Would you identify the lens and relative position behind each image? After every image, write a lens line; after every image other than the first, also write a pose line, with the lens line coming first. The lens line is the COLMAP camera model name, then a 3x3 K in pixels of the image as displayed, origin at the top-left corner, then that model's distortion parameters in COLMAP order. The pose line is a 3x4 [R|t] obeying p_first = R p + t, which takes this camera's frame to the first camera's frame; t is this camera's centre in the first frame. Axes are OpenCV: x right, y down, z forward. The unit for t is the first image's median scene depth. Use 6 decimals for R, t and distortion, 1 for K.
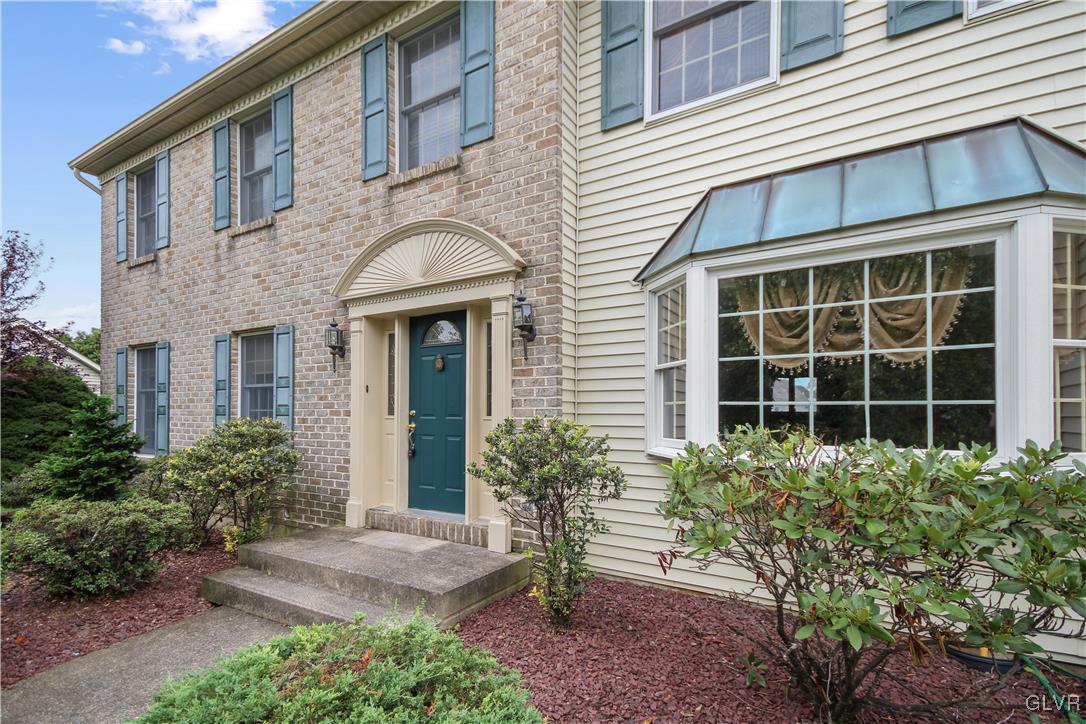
lens RADIAL K [[521.6, 0, 541.6], [0, 521.6, 402.8], [0, 0, 1]] dist [0.037291, -0.000170]
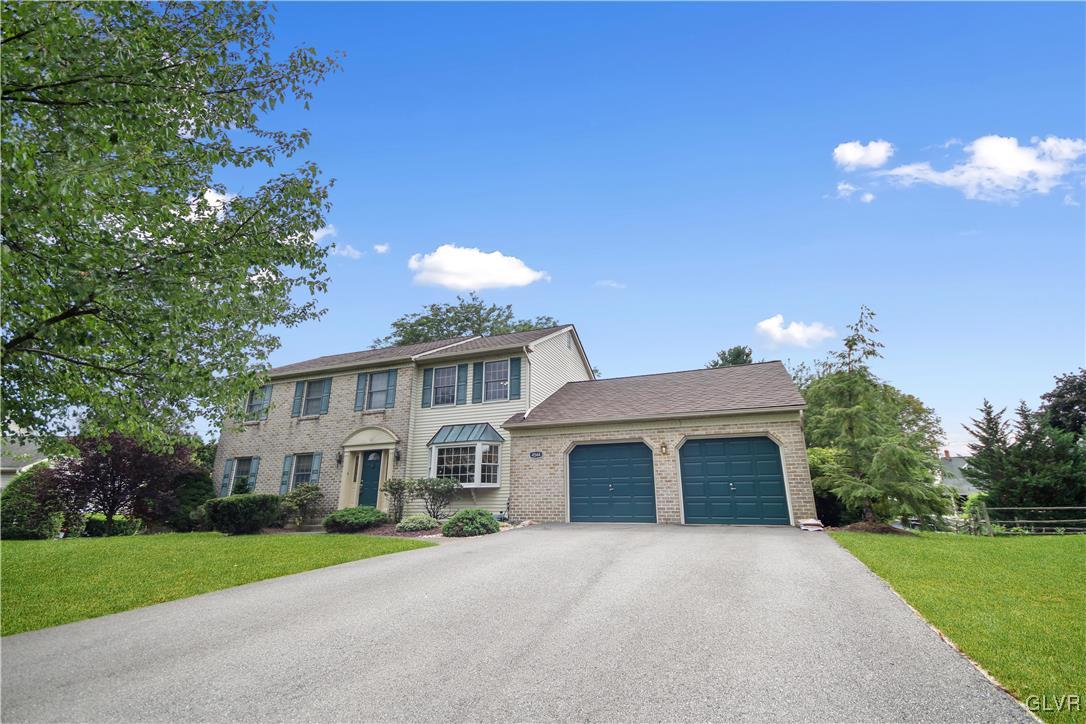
lens RADIAL K [[525.3, 0, 547.0], [0, 525.3, 347.8], [0, 0, 1]] dist [0.041787, 0.000143]
pose [[0.985857, 0.049635, 0.160068, 0.328901], [-0.001310, 0.957388, -0.288803, 0.177152], [-0.167582, 0.284509, 0.943913, -2.589933]]
